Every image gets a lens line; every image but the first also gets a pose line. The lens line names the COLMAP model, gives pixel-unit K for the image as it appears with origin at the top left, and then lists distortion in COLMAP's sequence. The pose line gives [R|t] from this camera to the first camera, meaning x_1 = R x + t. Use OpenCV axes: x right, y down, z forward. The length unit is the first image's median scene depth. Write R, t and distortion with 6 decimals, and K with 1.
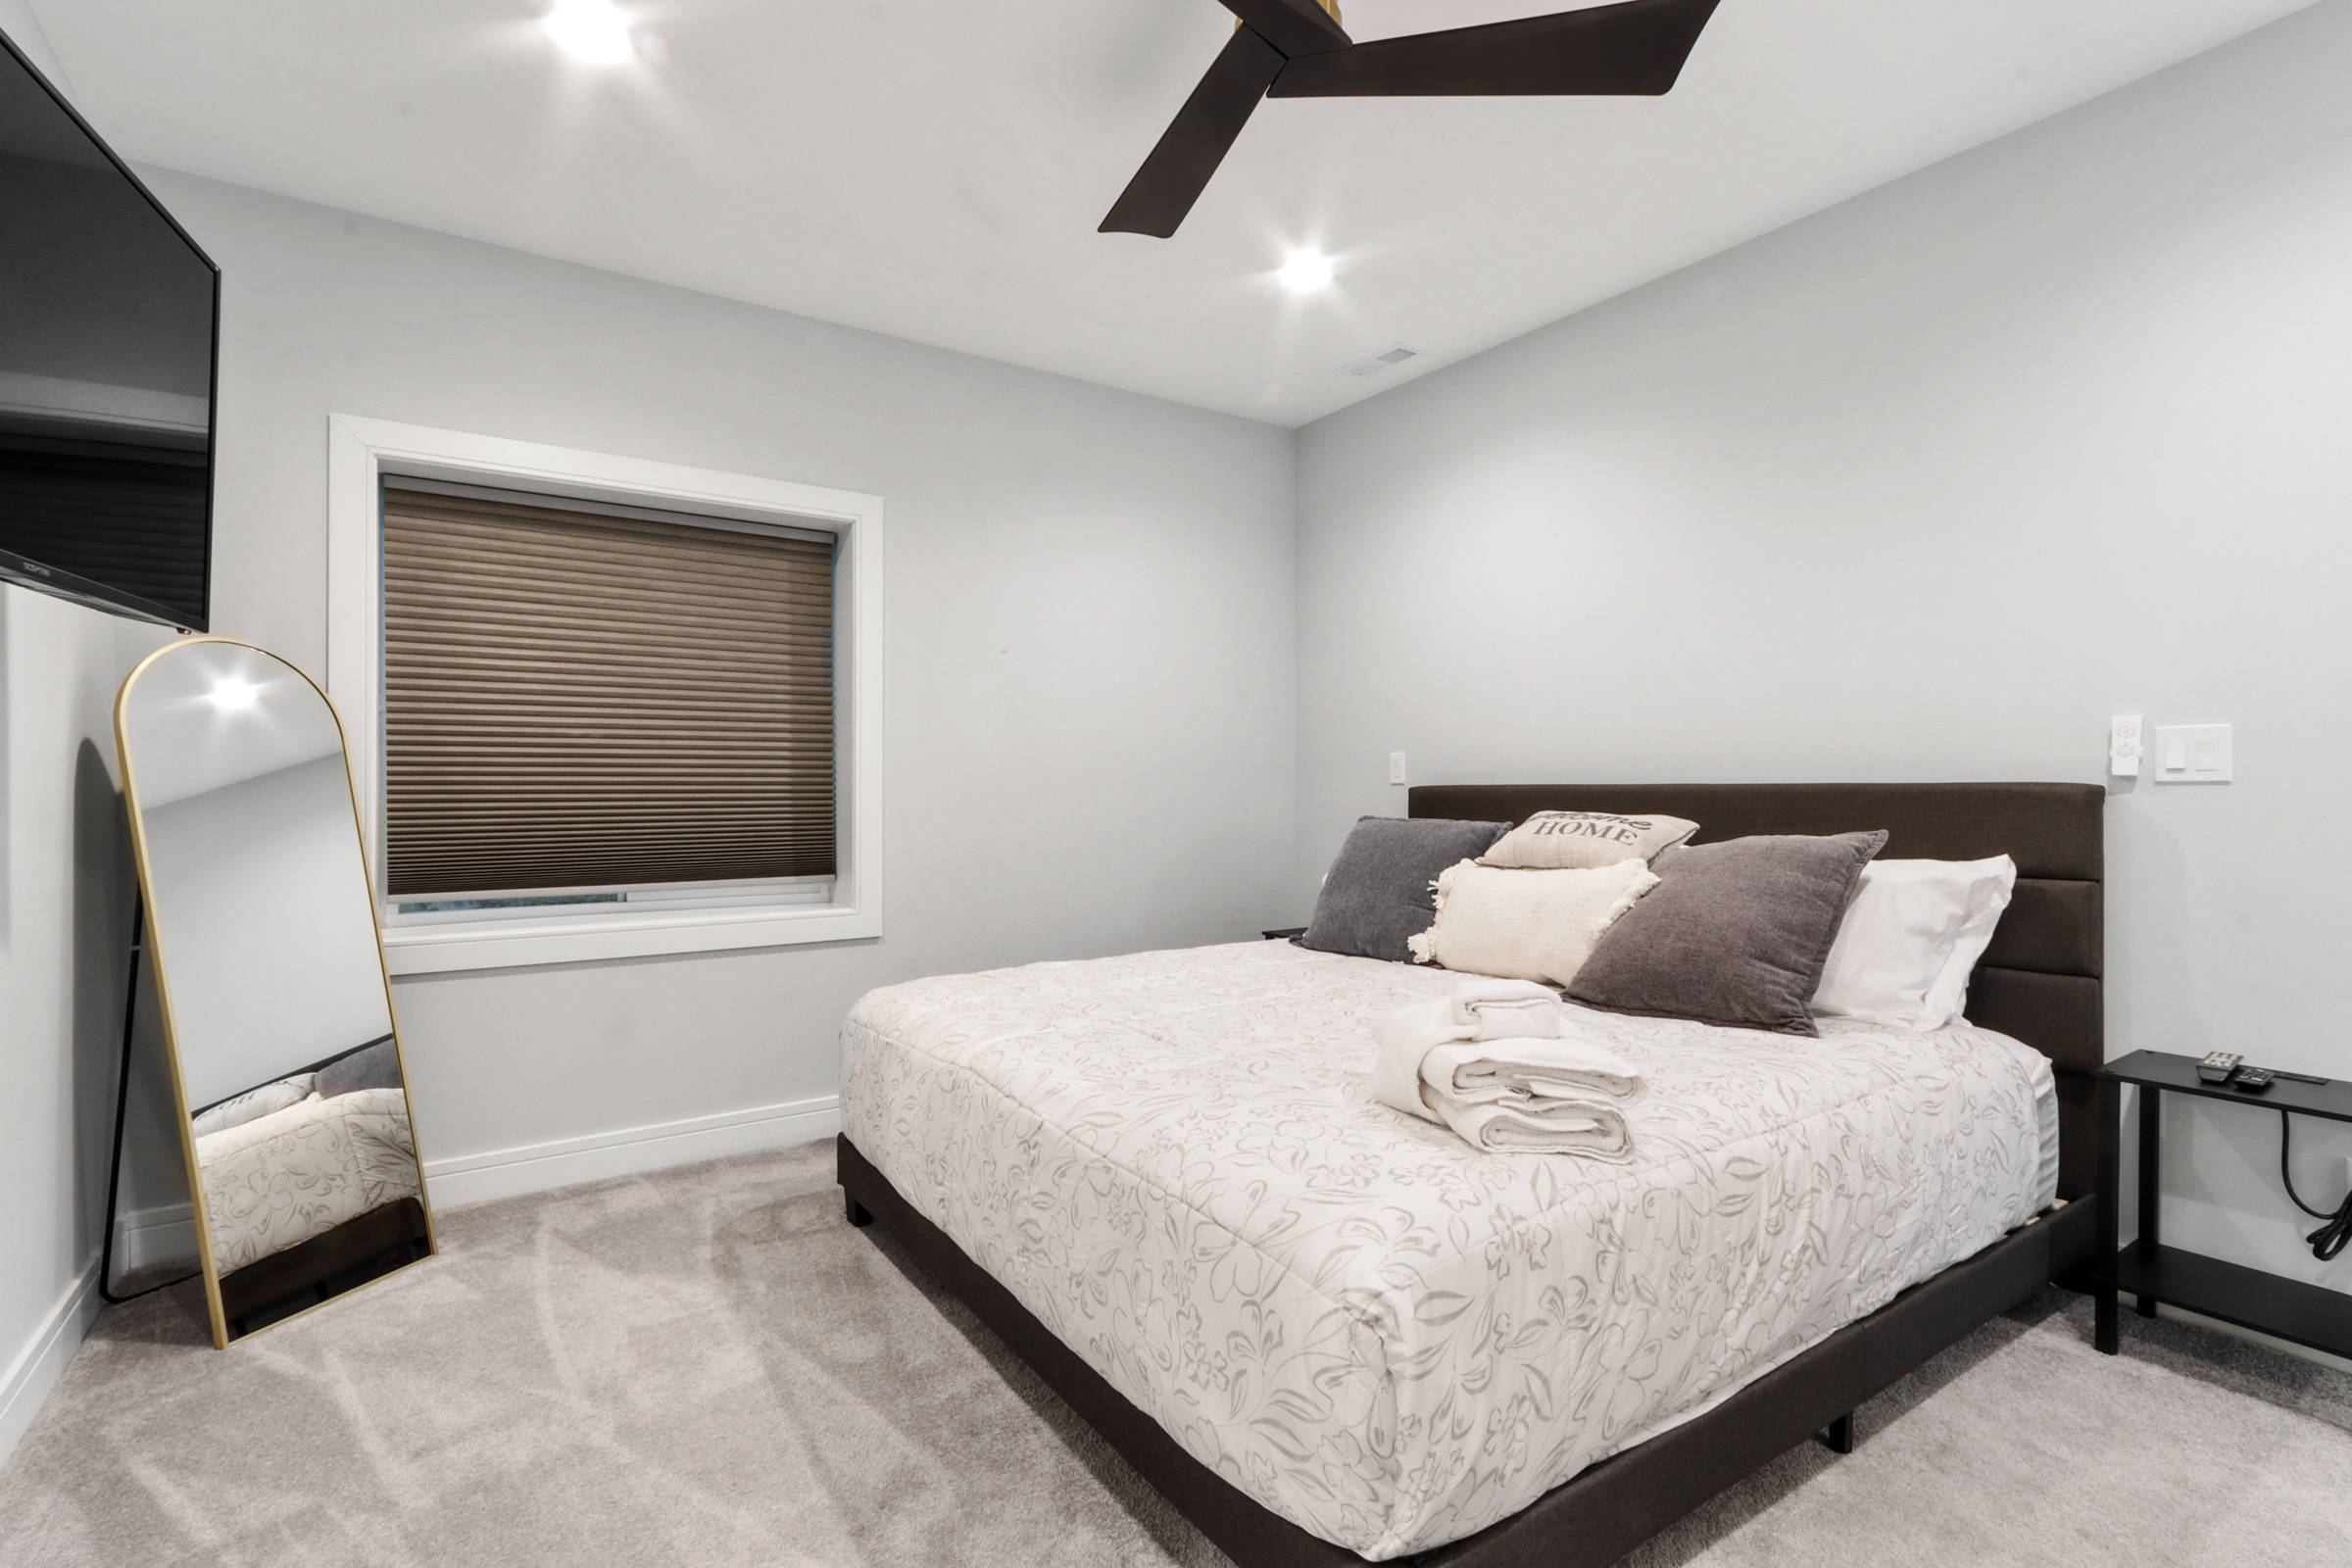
lens RADIAL K [[1101.4, 0, 1153.6], [0, 1101.4, 797.1], [0, 0, 1]] dist [-0.006240, 0.003773]
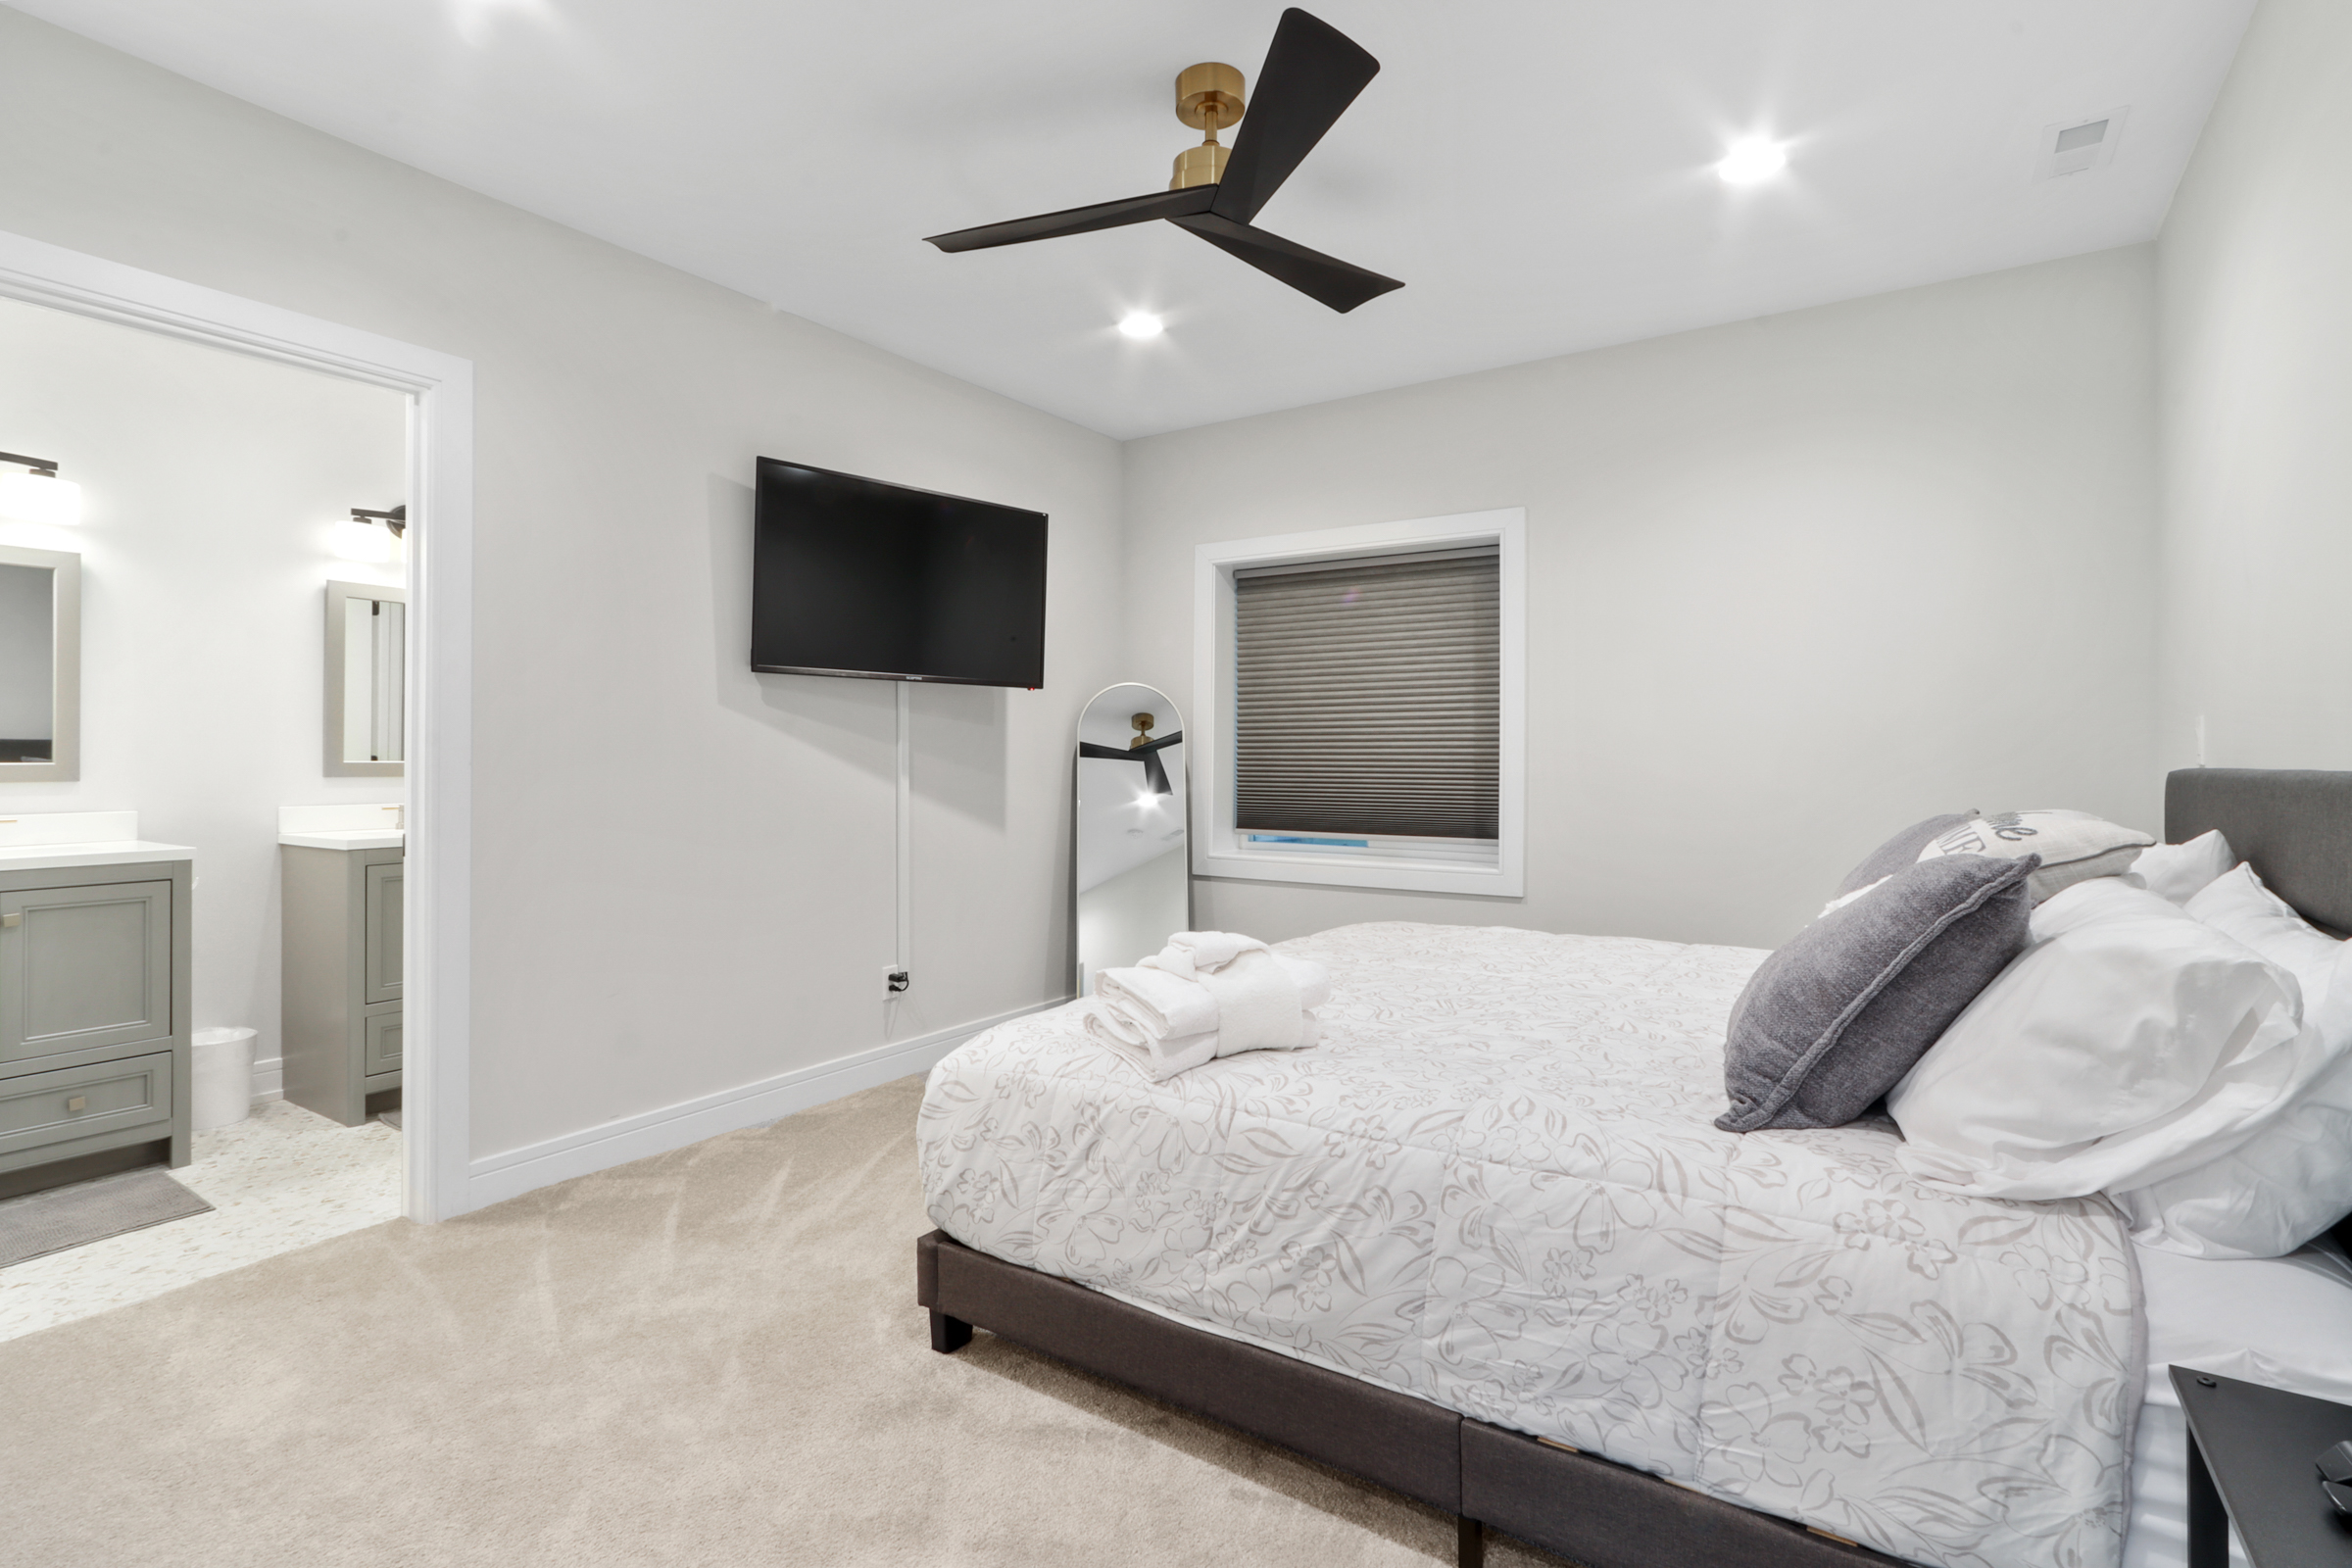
lens RADIAL K [[1101.4, 0, 1160.4], [0, 1101.4, 761.5], [0, 0, 1]] dist [-0.006240, 0.003773]
pose [[0.382770, 0.004453, -0.923833, 1.532423], [-0.010665, 0.999943, 0.000401, -0.019719], [0.923782, 0.009699, 0.382796, 0.535494]]
